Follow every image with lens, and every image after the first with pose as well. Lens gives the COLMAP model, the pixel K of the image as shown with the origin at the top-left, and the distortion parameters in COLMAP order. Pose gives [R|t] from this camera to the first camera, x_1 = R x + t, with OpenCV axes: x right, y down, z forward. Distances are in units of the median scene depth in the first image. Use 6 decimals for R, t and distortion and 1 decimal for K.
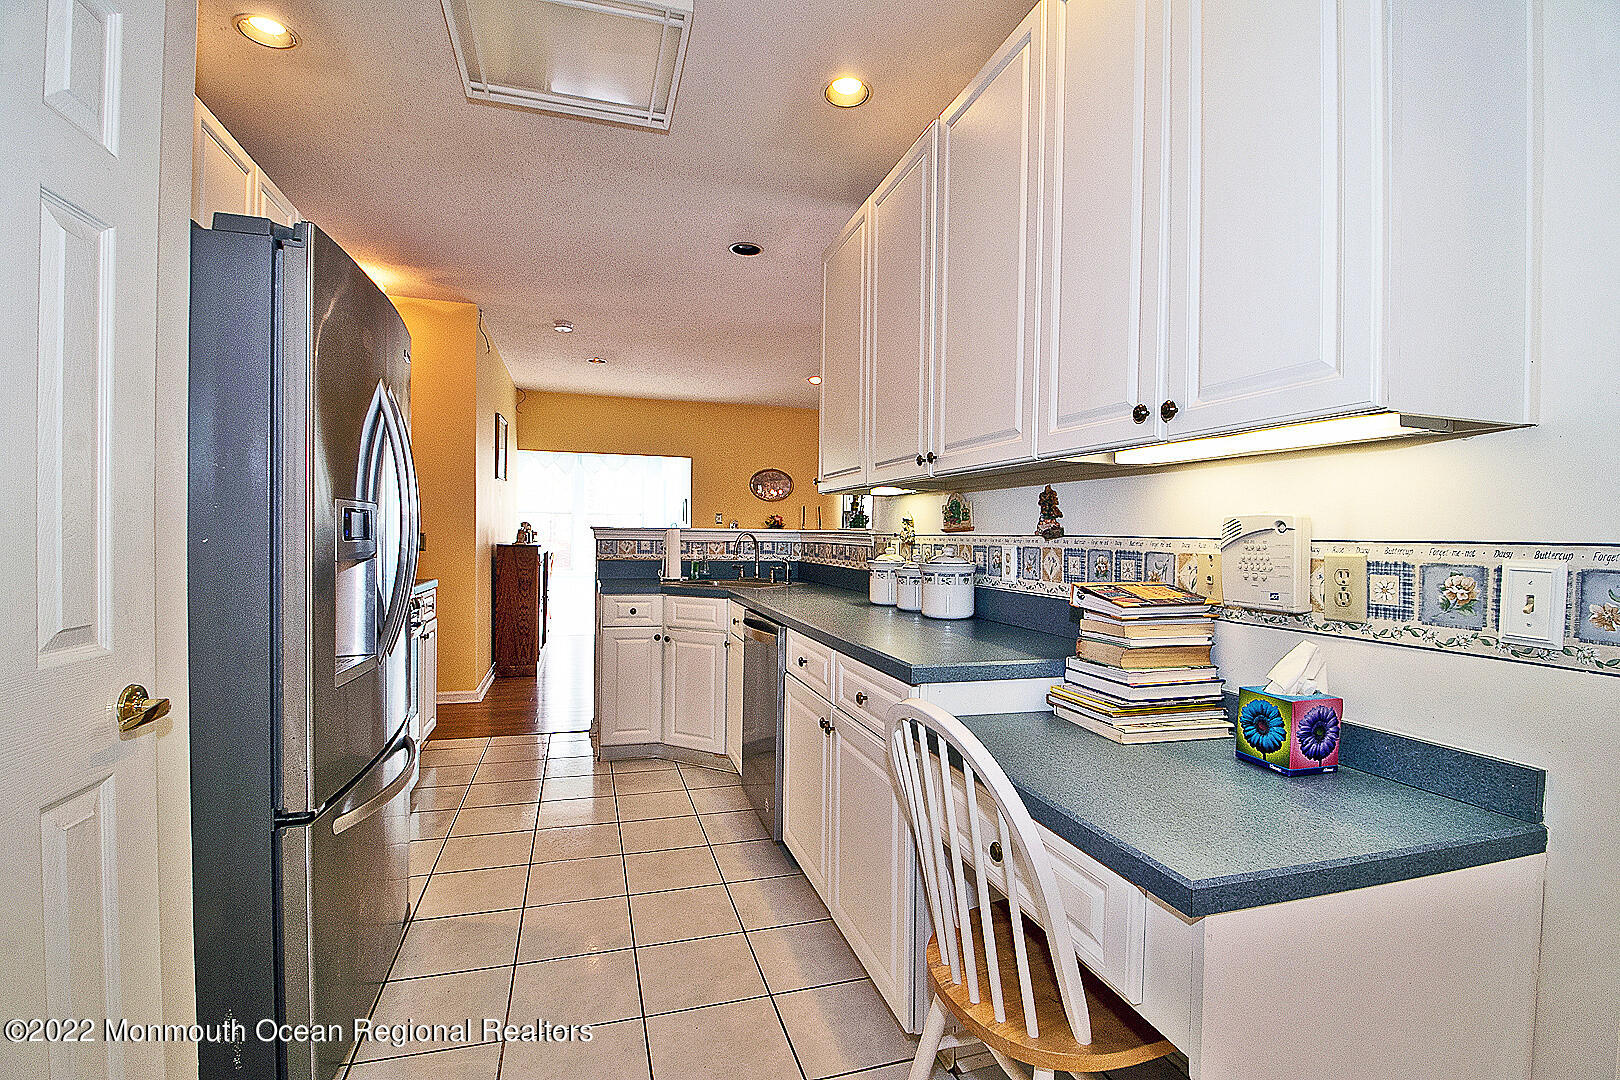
lens RADIAL K [[764.7, 0, 814.3], [0, 764.7, 543.4], [0, 0, 1]] dist [0.004432, -0.014453]
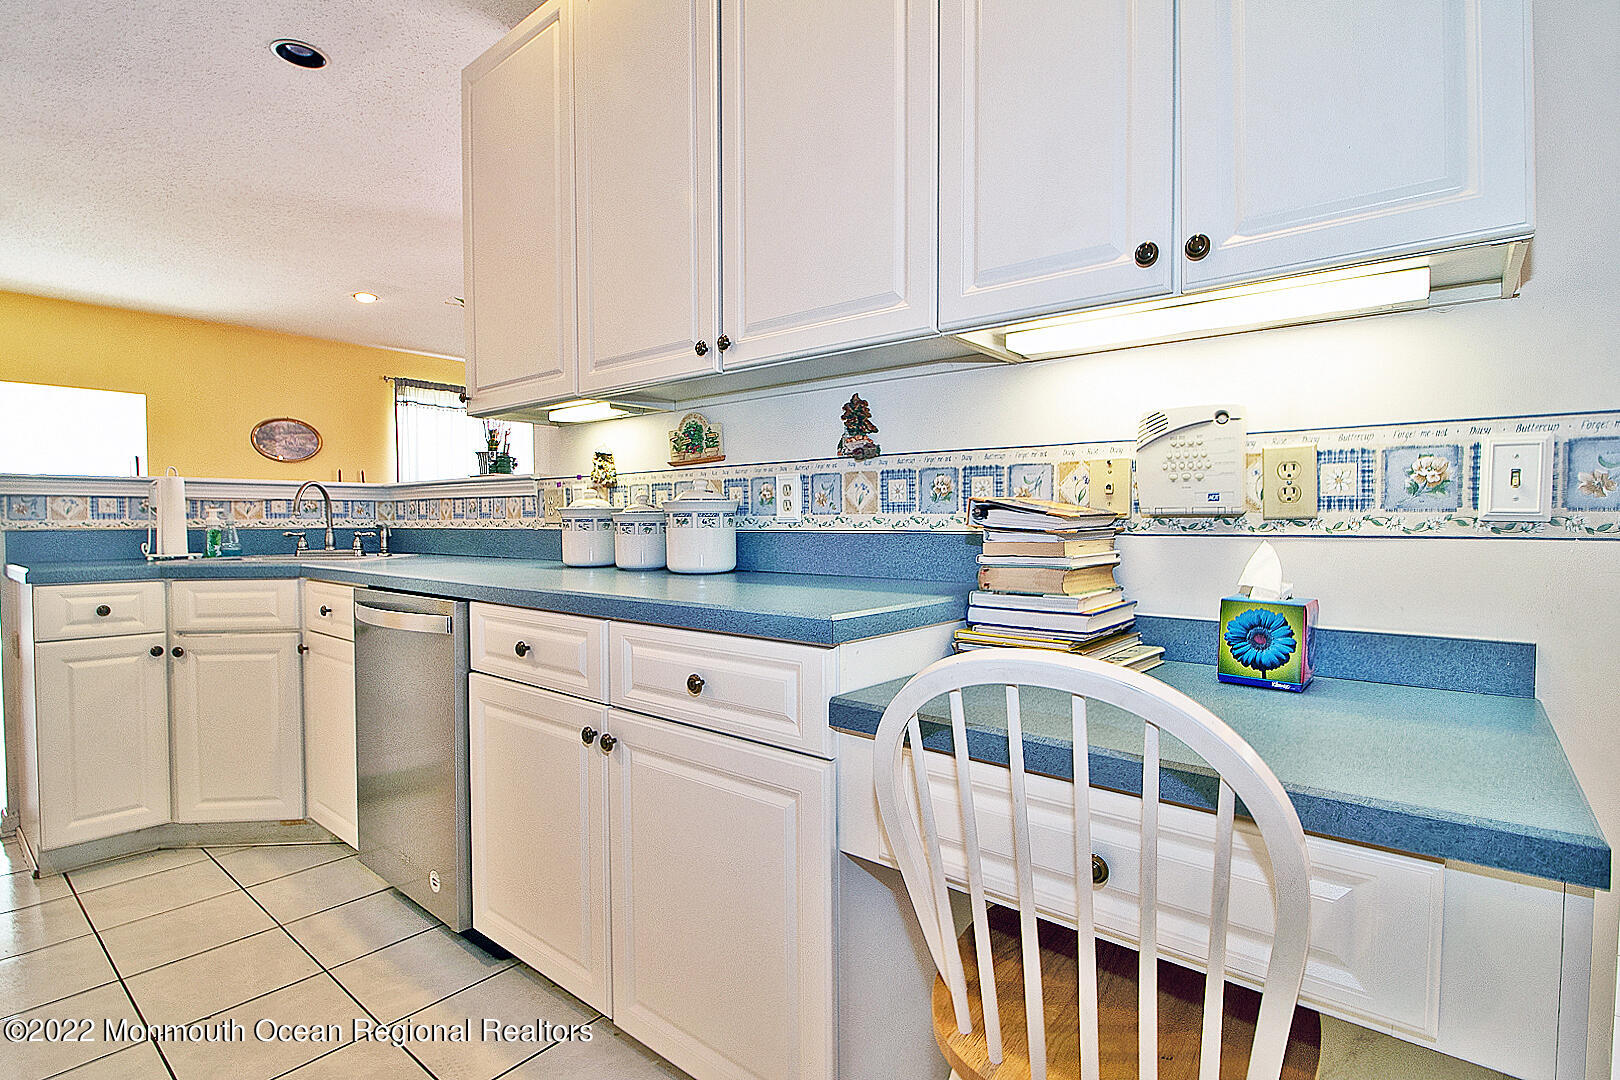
lens RADIAL K [[764.7, 0, 814.3], [0, 764.7, 543.4], [0, 0, 1]] dist [0.004432, -0.014453]
pose [[0.825559, -0.034040, 0.563288, -0.269305], [0.024468, 0.999400, 0.024534, 0.086280], [-0.563785, -0.006472, 0.825896, 0.507471]]
